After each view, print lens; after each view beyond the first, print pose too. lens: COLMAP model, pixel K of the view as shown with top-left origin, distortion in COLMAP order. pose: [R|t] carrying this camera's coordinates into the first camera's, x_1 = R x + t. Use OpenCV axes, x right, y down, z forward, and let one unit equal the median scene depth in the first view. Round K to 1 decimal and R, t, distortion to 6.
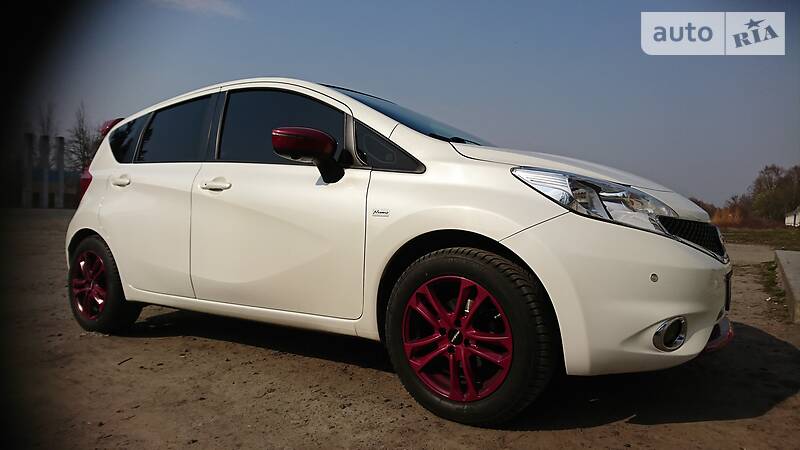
lens RADIAL K [[519.1, 0, 406.0], [0, 519.1, 222.6], [0, 0, 1]] dist [0.025797, -0.049193]
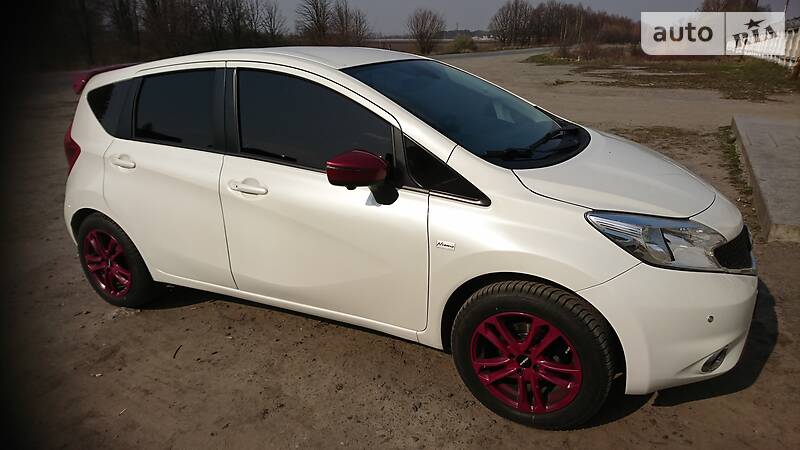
lens RADIAL K [[519.1, 0, 407.7], [0, 519.1, 226.7], [0, 0, 1]] dist [0.025797, -0.049193]
pose [[0.993257, -0.068582, 0.093468, -0.217418], [0.035122, 0.946373, 0.321161, -0.383975], [-0.110481, -0.315713, 0.942401, 0.064319]]
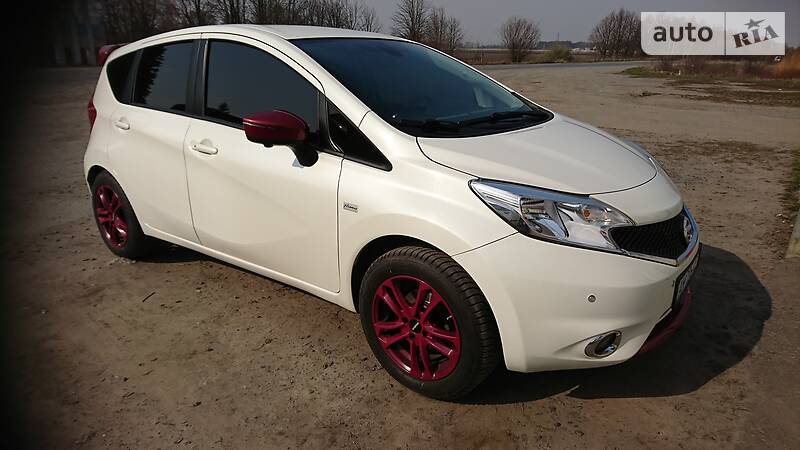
lens RADIAL K [[519.1, 0, 407.0], [0, 519.1, 227.7], [0, 0, 1]] dist [0.025797, -0.049193]
pose [[0.997314, 0.015221, -0.071648, 0.141387], [0.007247, 0.952867, 0.303302, -0.296548], [0.072888, -0.303006, 0.950197, 0.000584]]
